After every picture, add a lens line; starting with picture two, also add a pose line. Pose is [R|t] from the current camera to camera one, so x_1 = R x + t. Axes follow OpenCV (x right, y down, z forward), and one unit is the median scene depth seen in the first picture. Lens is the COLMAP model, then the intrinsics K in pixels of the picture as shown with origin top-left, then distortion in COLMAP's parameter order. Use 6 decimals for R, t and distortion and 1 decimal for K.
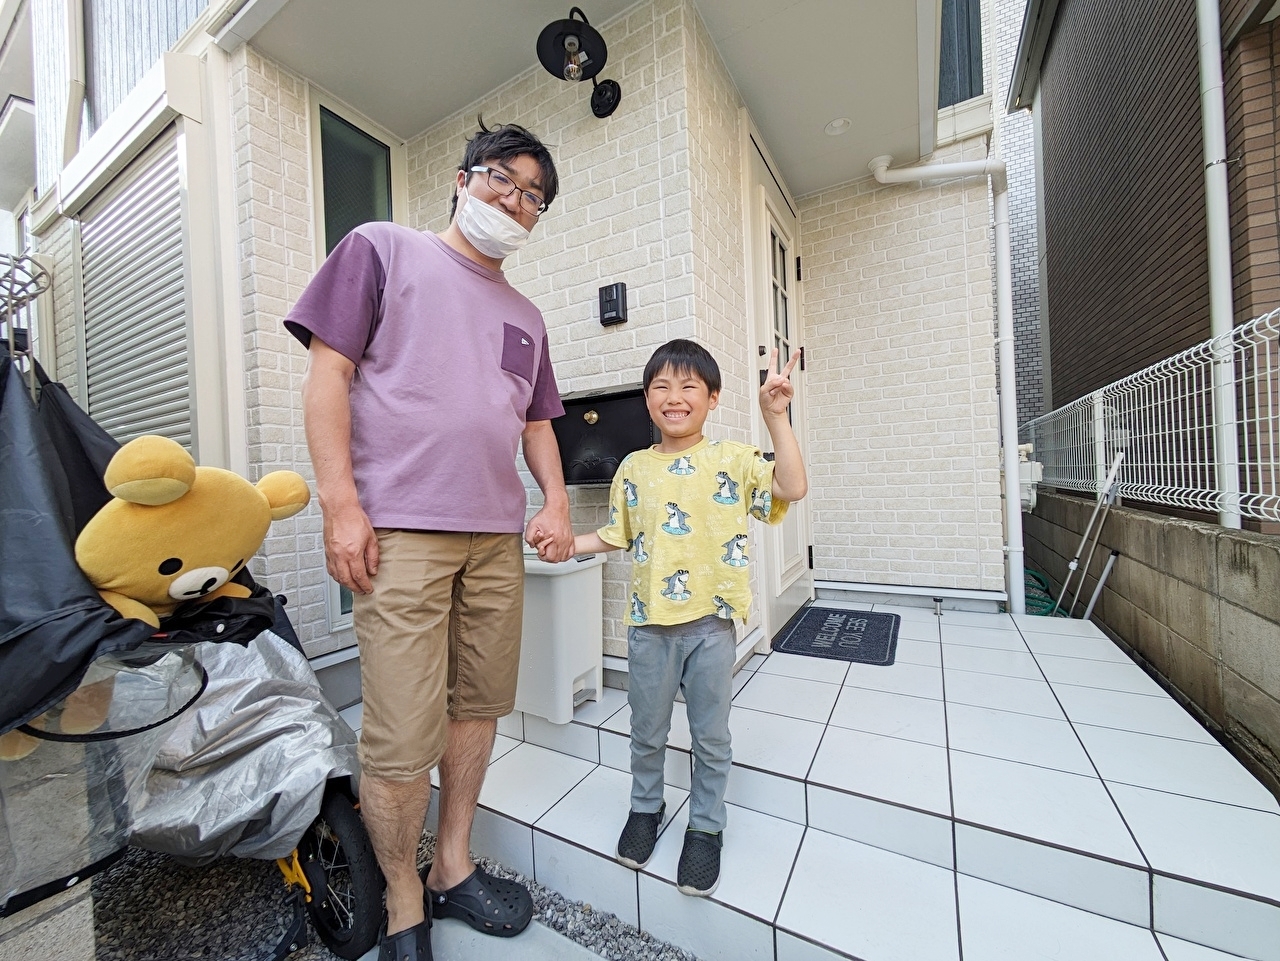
lens RADIAL K [[507.0, 0, 636.1], [0, 507.0, 480.7], [0, 0, 1]] dist [-0.007600, -0.001254]
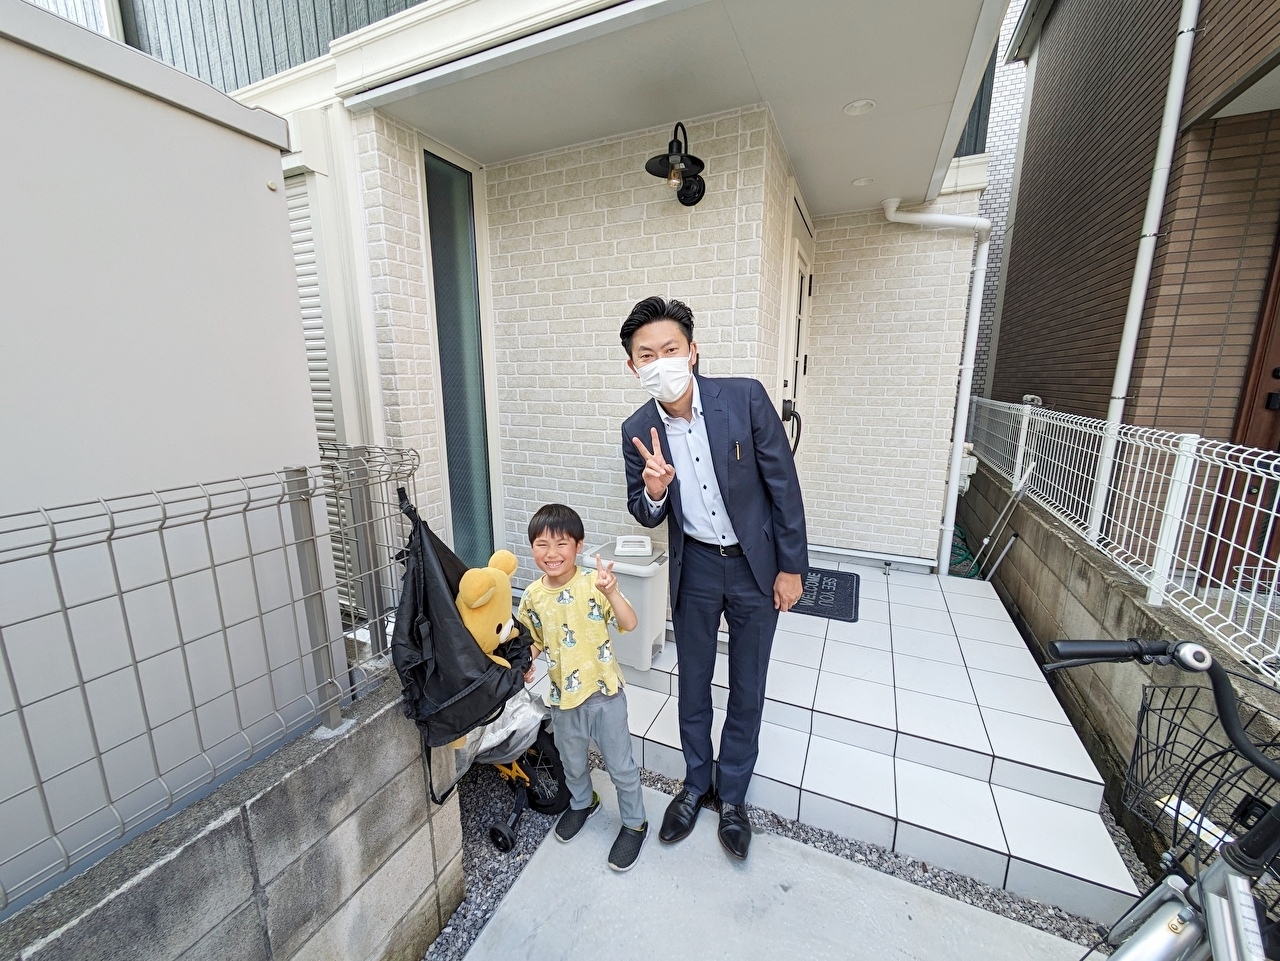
lens RADIAL K [[507.0, 0, 639.4], [0, 507.0, 480.3], [0, 0, 1]] dist [-0.007600, -0.001254]
pose [[0.994534, 0.022888, 0.101876, -0.211732], [-0.042280, 0.980388, 0.192489, -0.225007], [-0.095472, -0.195744, 0.975997, -0.215725]]
